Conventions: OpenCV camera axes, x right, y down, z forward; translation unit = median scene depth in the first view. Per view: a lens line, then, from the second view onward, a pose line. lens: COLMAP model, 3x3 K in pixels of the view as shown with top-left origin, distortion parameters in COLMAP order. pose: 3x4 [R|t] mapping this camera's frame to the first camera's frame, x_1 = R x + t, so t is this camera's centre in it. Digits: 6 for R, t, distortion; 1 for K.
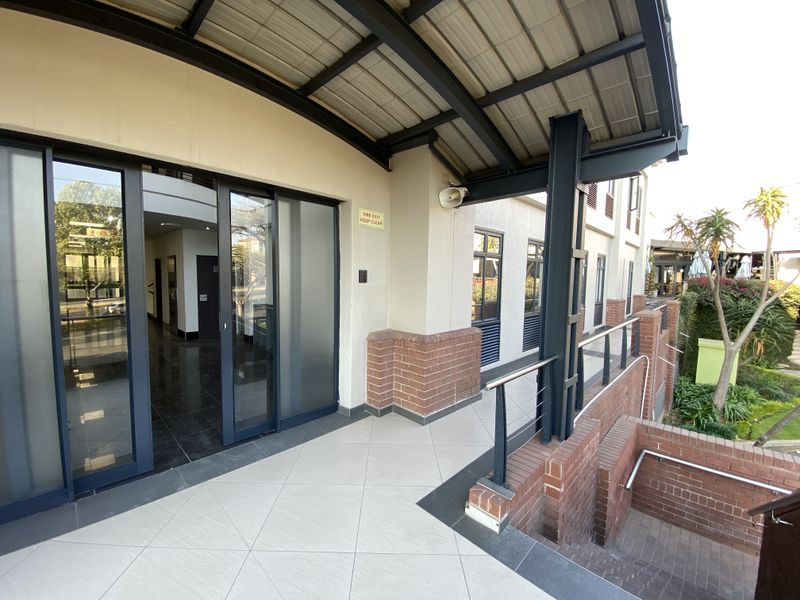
lens RADIAL K [[322.4, 0, 397.8], [0, 322.4, 298.5], [0, 0, 1]] dist [0.015633, -0.016845]
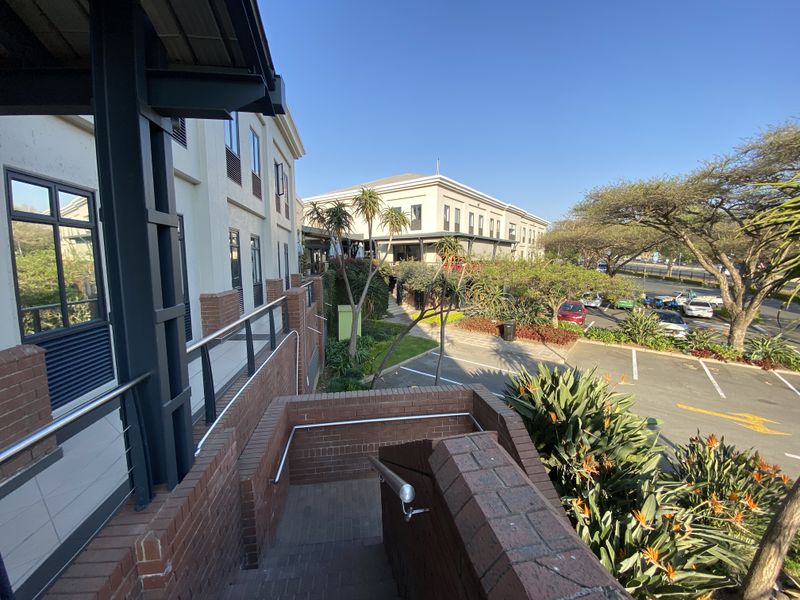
lens RADIAL K [[322.4, 0, 396.5], [0, 322.4, 297.1], [0, 0, 1]] dist [0.015633, -0.016845]
pose [[0.600408, -0.106017, 0.792636, 0.100481], [0.067042, 0.994357, 0.082214, 0.001351], [-0.796879, 0.003778, 0.604127, 0.066727]]
